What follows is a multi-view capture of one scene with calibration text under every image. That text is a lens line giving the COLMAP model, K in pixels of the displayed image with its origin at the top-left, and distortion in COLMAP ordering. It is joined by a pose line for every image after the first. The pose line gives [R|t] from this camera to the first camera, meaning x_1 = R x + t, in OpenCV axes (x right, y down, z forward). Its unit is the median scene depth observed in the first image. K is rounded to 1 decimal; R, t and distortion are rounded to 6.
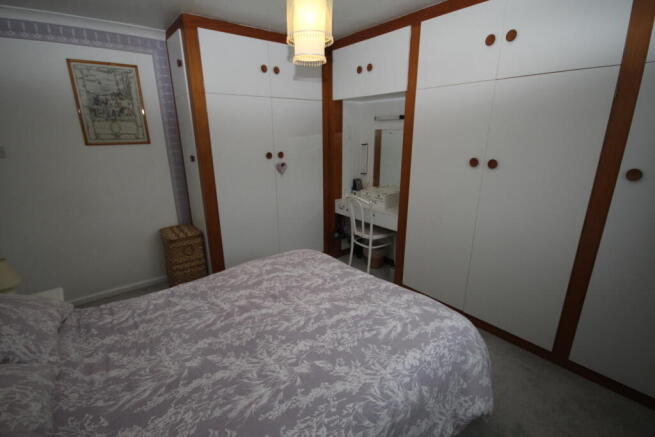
lens RADIAL K [[305.1, 0, 325.4], [0, 305.1, 218.8], [0, 0, 1]] dist [0.000958, -0.000890]
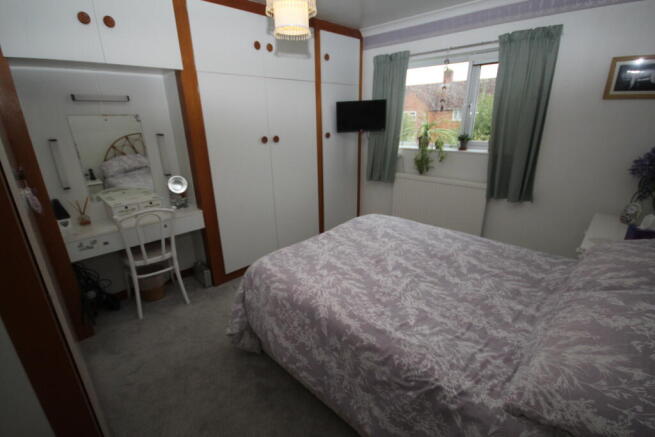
lens RADIAL K [[305.1, 0, 326.4], [0, 305.1, 220.2], [0, 0, 1]] dist [0.000958, -0.000890]
pose [[-0.115400, -0.313350, 0.942600, -1.282162], [0.287162, 0.897897, 0.333646, -0.344074], [-0.950905, 0.309182, -0.013635, 1.275505]]
